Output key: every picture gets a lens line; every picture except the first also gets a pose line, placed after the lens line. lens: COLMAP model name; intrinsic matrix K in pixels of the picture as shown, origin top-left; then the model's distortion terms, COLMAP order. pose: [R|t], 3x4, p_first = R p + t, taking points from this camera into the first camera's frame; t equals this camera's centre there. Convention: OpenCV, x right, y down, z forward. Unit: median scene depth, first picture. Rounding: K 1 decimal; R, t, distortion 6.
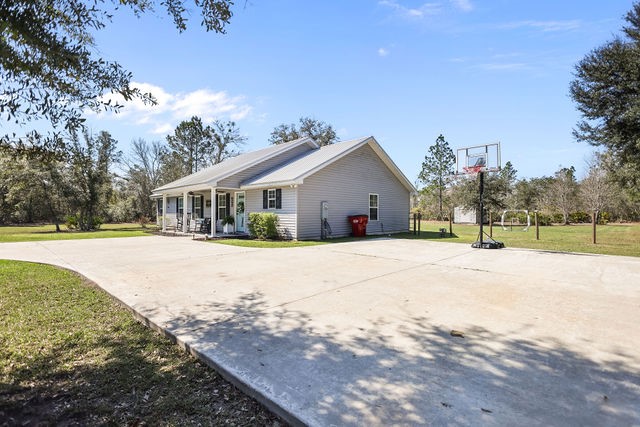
lens RADIAL K [[295.0, 0, 318.2], [0, 295.0, 211.9], [0, 0, 1]] dist [0.000012, 0.000593]
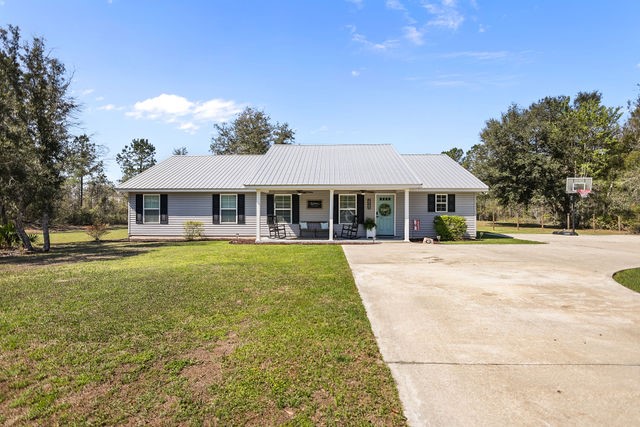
lens RADIAL K [[295.0, 0, 318.2], [0, 295.0, 211.9], [0, 0, 1]] dist [0.000012, 0.000593]
pose [[0.742169, 0.003262, 0.670205, -0.928351], [-0.003435, 0.999994, -0.001064, -0.005866], [-0.670204, -0.001512, 0.742176, 0.370993]]
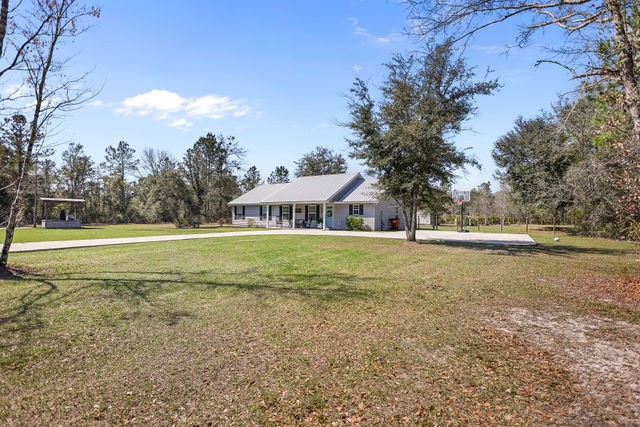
lens RADIAL K [[295.0, 0, 318.2], [0, 295.0, 211.9], [0, 0, 1]] dist [0.000012, 0.000593]
pose [[0.982106, 0.010513, 0.188037, -0.571782], [-0.008922, 0.999917, -0.009301, -0.006966], [-0.188119, 0.007457, 0.982118, -0.629791]]
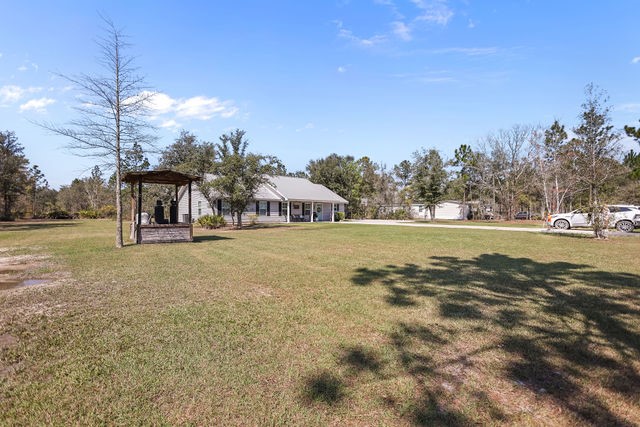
lens RADIAL K [[295.0, 0, 318.2], [0, 295.0, 211.9], [0, 0, 1]] dist [0.000012, 0.000593]
pose [[0.061128, 0.001125, 0.998129, -2.264219], [-0.007088, 0.999975, -0.000693, 0.003588], [-0.998105, -0.007032, 0.061134, 0.745299]]
